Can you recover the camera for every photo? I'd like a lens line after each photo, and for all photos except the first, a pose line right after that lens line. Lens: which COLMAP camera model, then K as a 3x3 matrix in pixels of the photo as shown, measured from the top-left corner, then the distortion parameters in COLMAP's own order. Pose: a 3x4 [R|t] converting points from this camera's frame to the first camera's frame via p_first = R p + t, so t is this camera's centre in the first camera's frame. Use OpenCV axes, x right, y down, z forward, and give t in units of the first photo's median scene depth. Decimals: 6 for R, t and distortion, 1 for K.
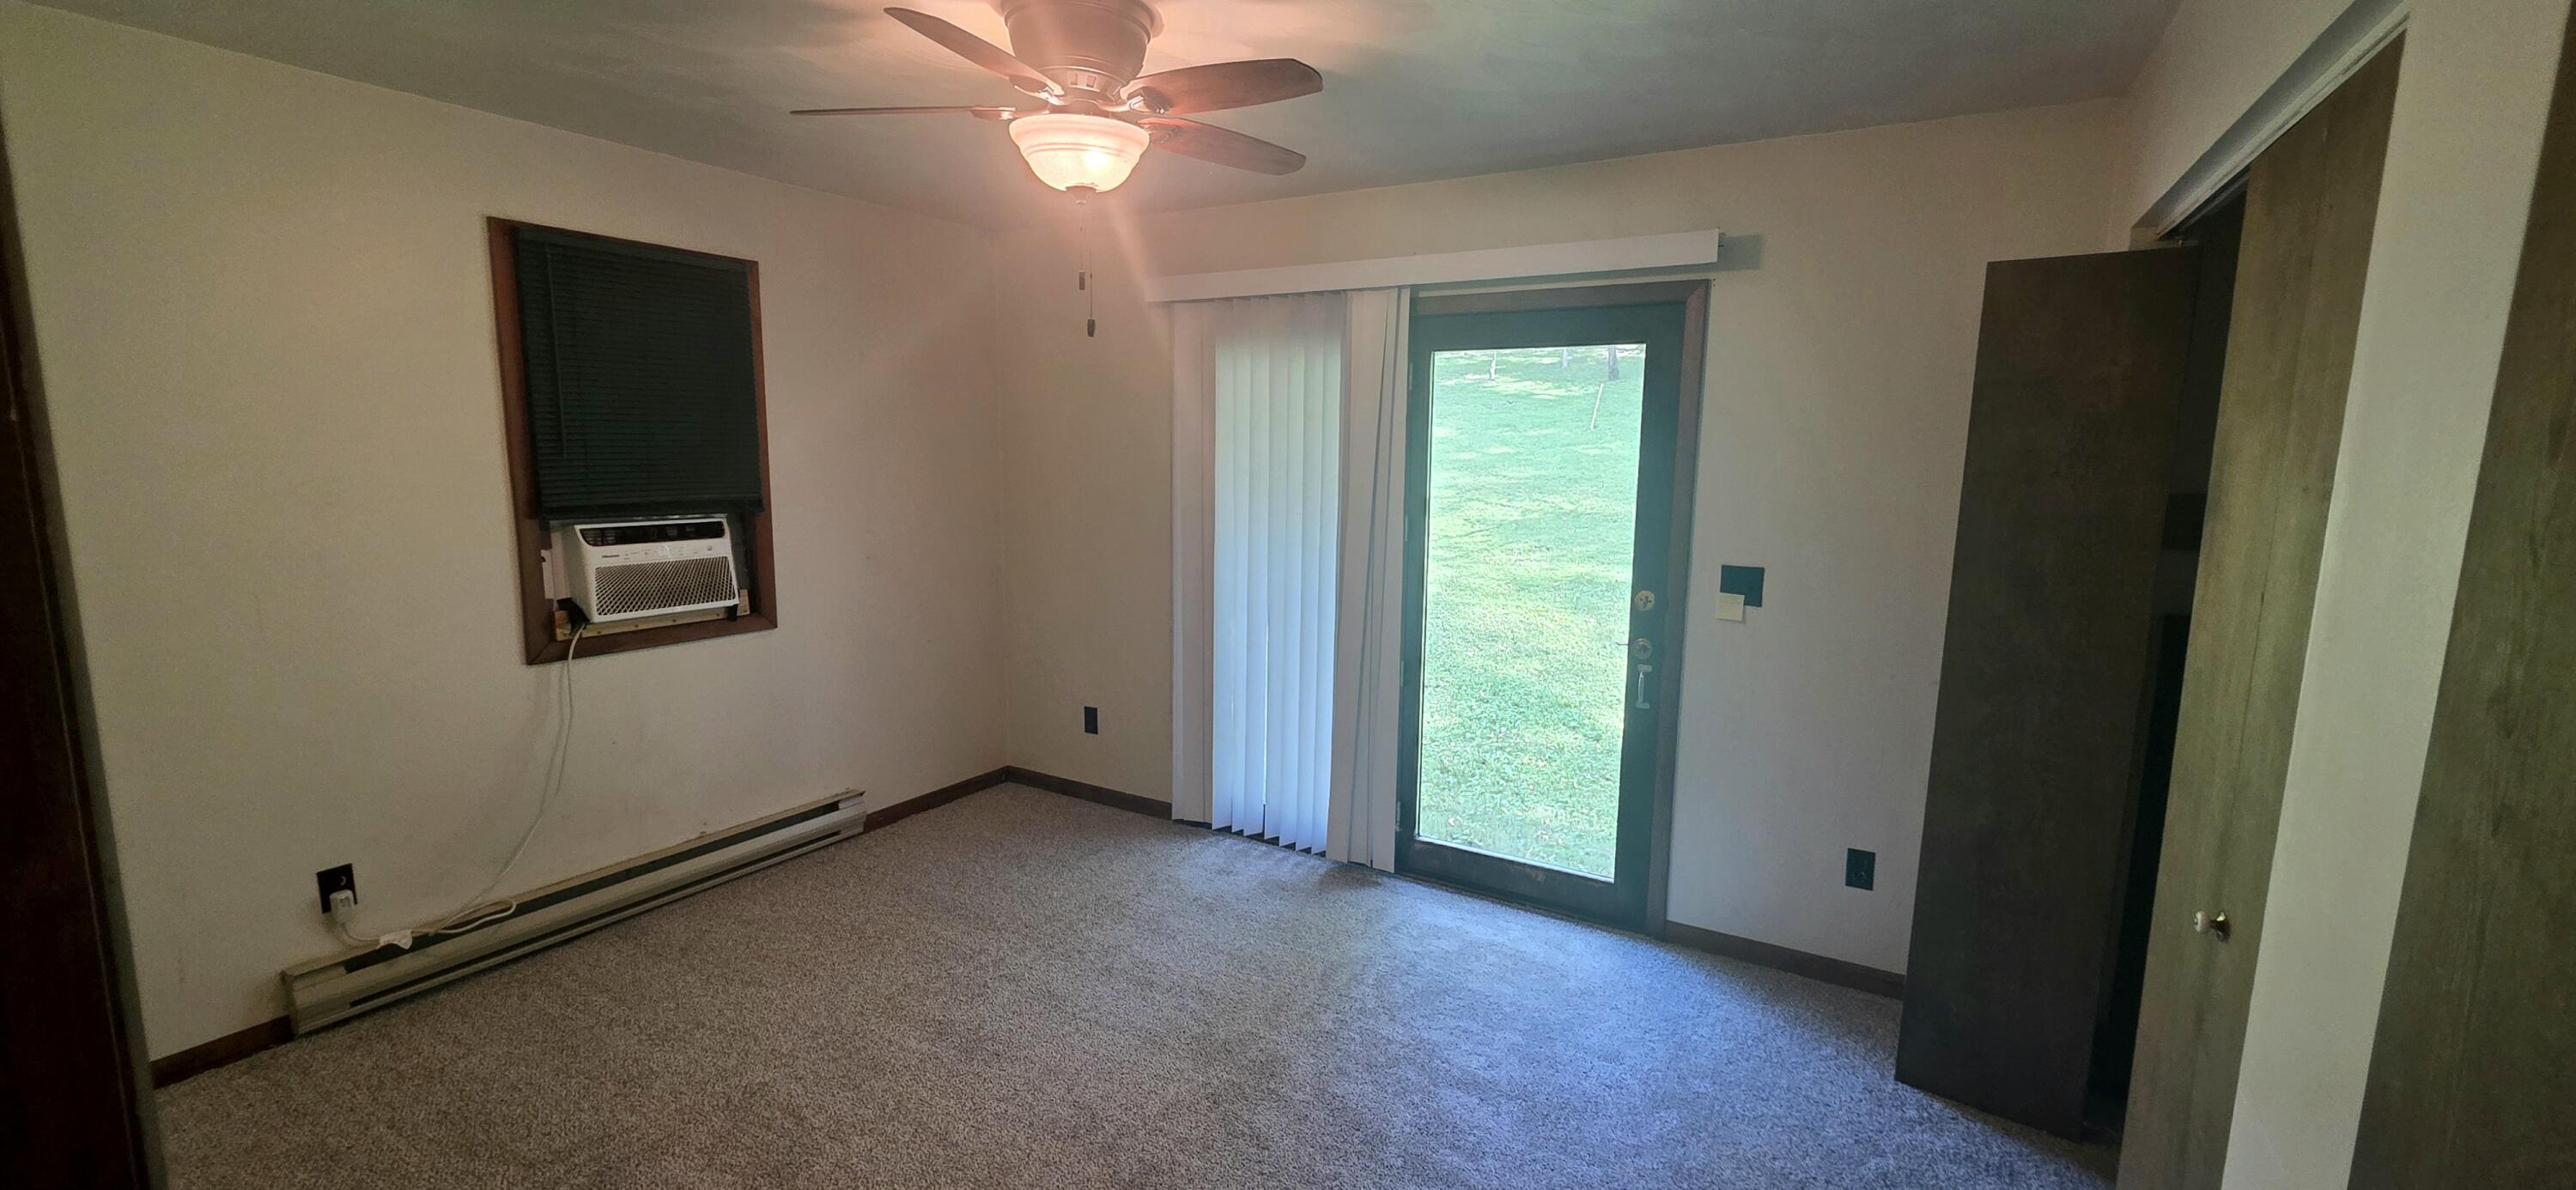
lens RADIAL K [[1024.7, 0, 1298.2], [0, 1024.7, 595.2], [0, 0, 1]] dist [-0.000149, -0.000214]
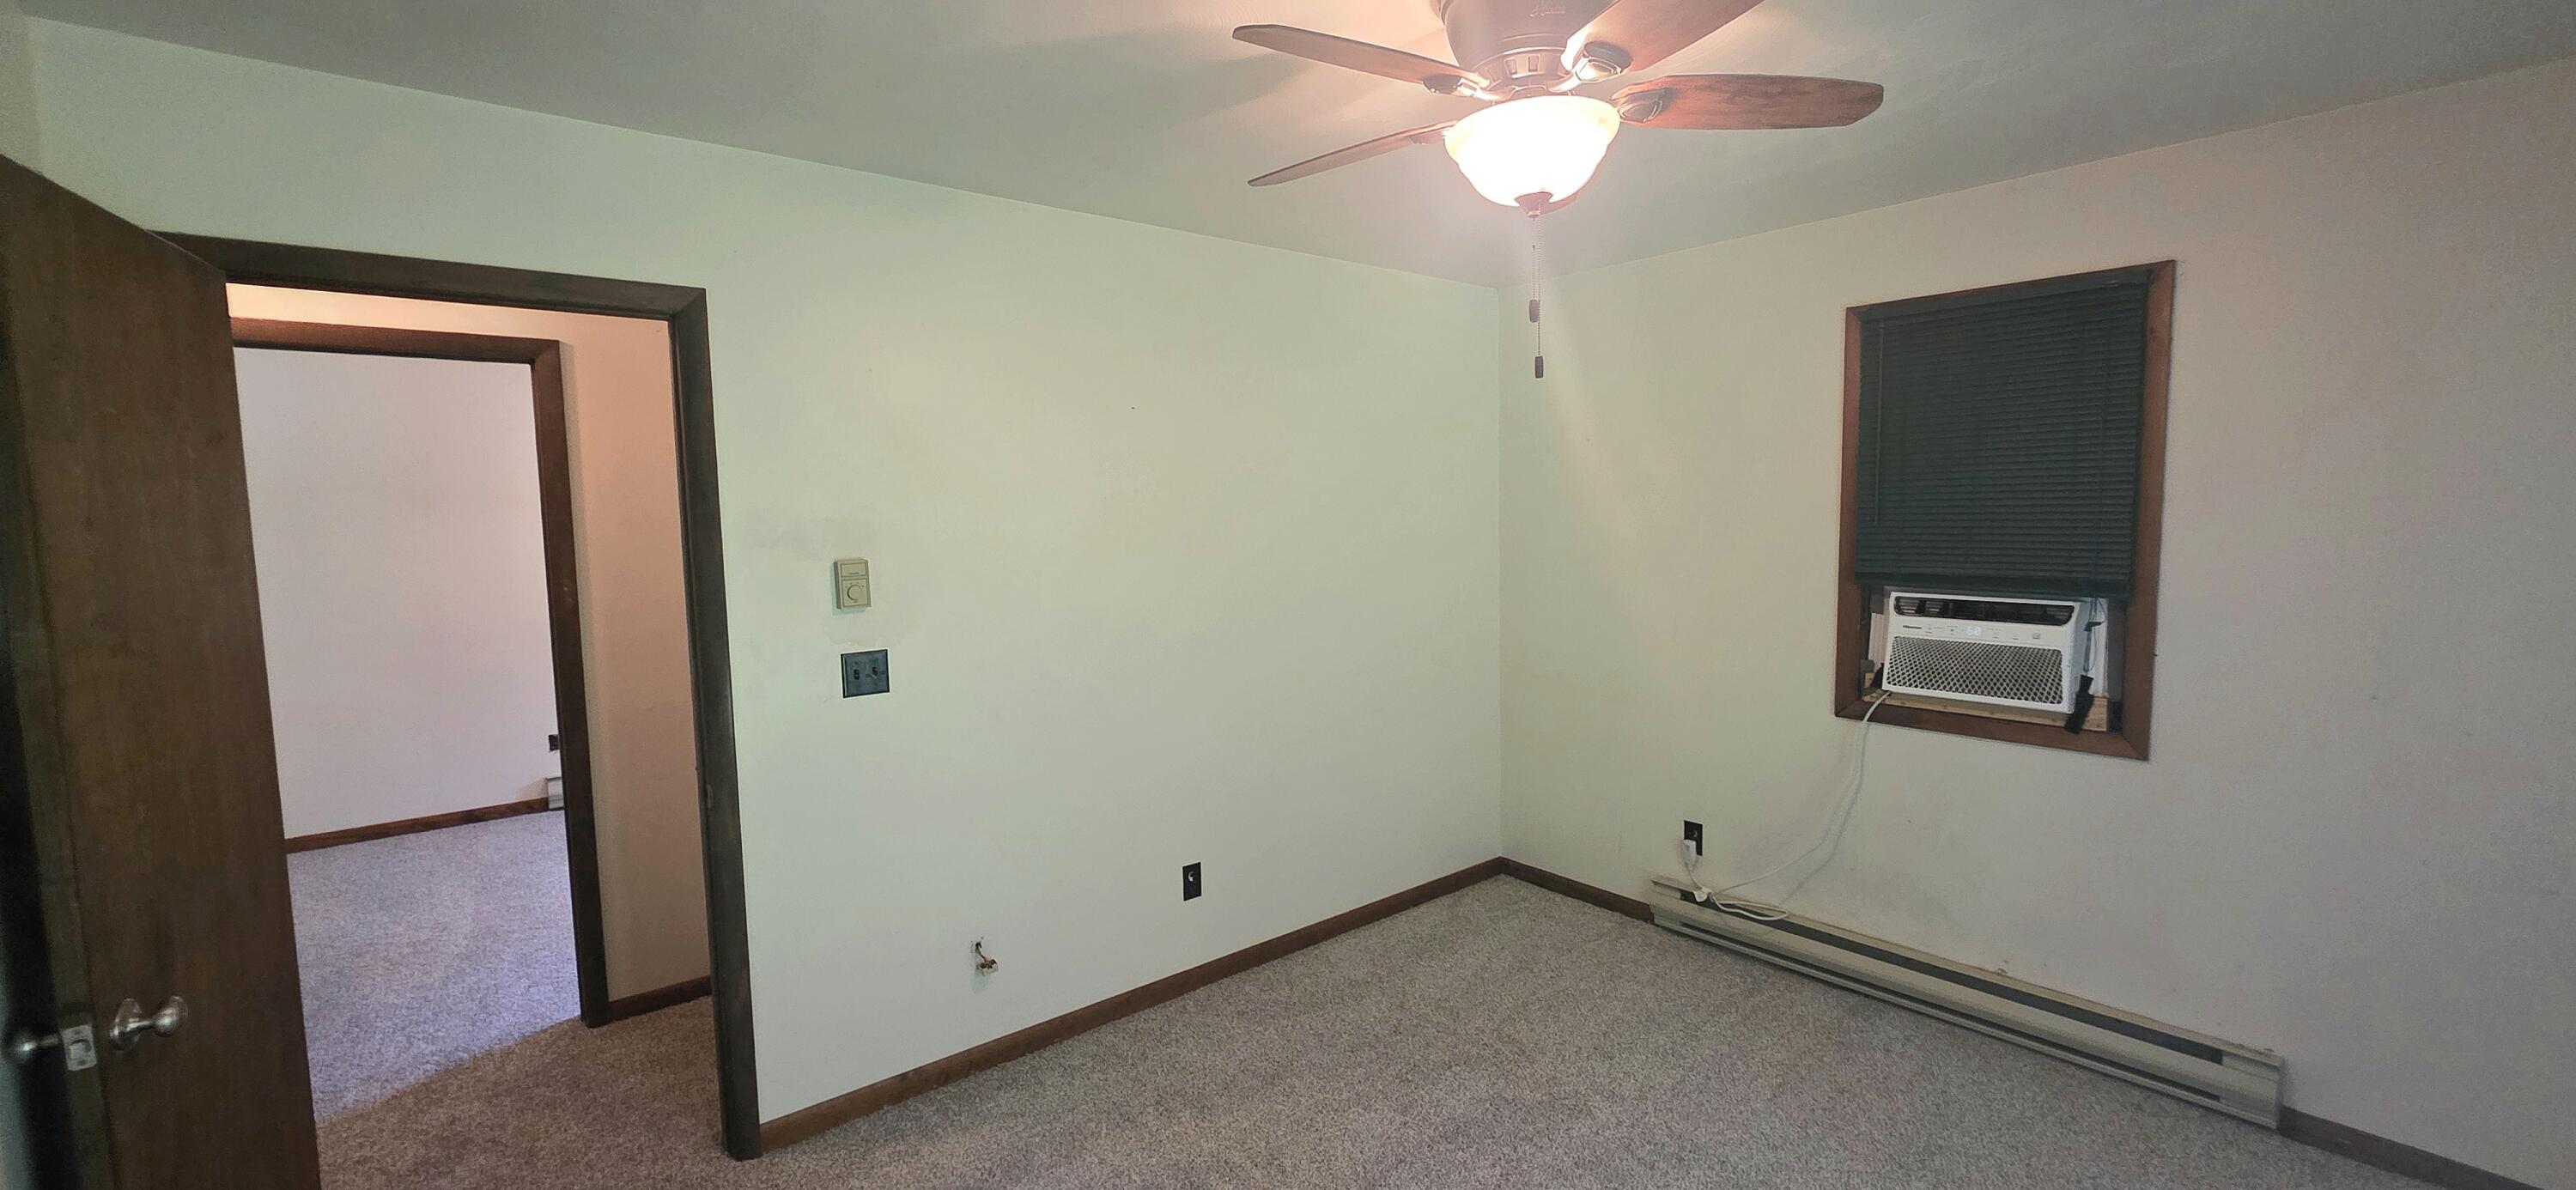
lens RADIAL K [[1024.7, 0, 1298.2], [0, 1024.7, 595.2], [0, 0, 1]] dist [-0.000149, -0.000214]
pose [[-0.322630, 0.075985, -0.943470, 0.414252], [-0.129736, 0.983815, 0.123599, -0.110662], [0.937592, 0.162279, -0.307551, 0.746088]]
